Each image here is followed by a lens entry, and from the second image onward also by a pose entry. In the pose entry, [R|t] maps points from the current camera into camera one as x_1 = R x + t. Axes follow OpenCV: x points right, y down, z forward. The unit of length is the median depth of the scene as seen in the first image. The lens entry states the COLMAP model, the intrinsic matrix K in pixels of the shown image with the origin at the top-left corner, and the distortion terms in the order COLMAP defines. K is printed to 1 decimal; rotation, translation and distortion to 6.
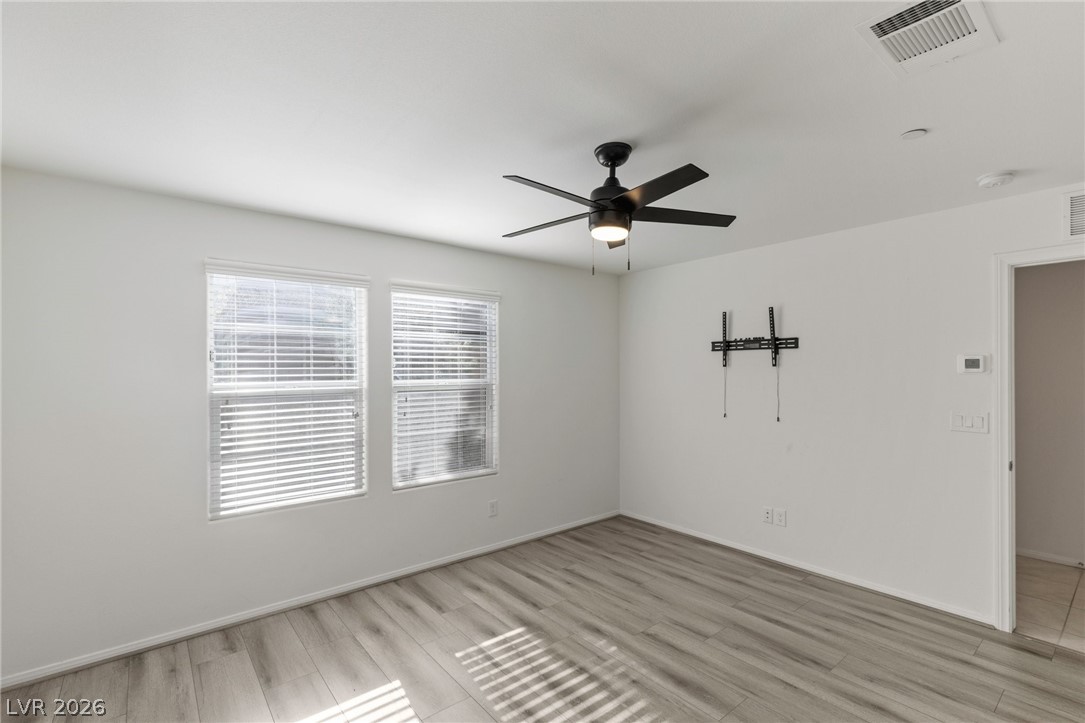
lens RADIAL K [[494.7, 0, 547.9], [0, 494.7, 369.0], [0, 0, 1]] dist [0.014147, -0.000360]
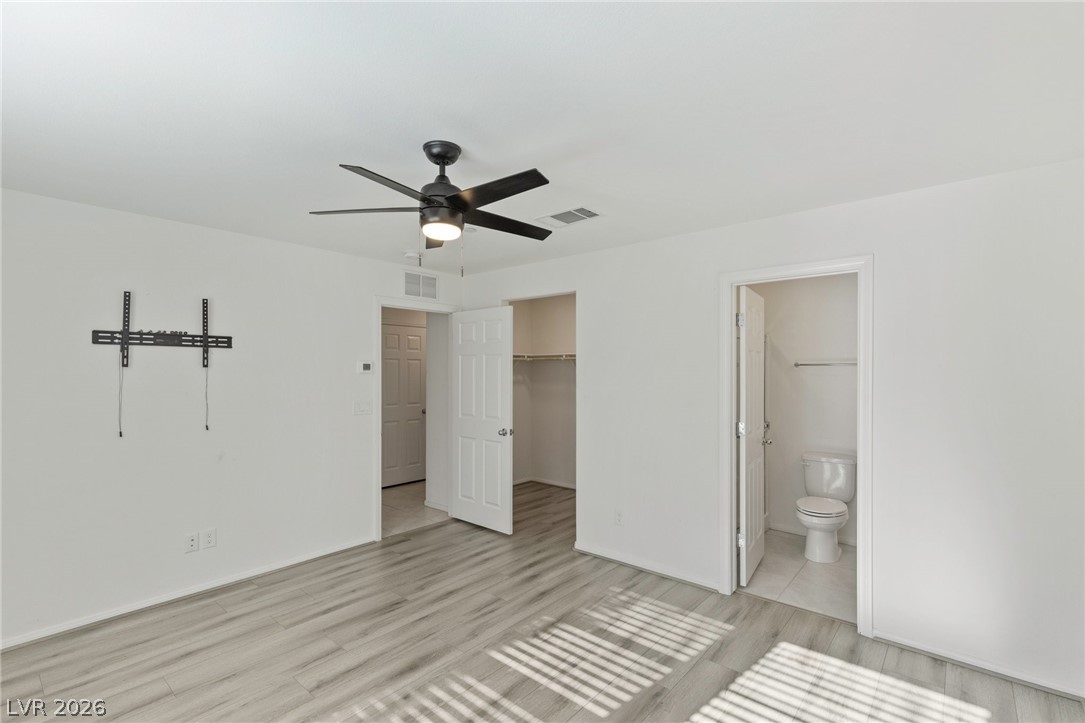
lens RADIAL K [[494.7, 0, 548.3], [0, 494.7, 363.7], [0, 0, 1]] dist [0.014147, -0.000360]
pose [[-0.171099, 0.015347, 0.985134, -0.541354], [-0.001772, 0.999872, -0.015885, 0.001469], [-0.985252, -0.004463, -0.171050, 0.588154]]
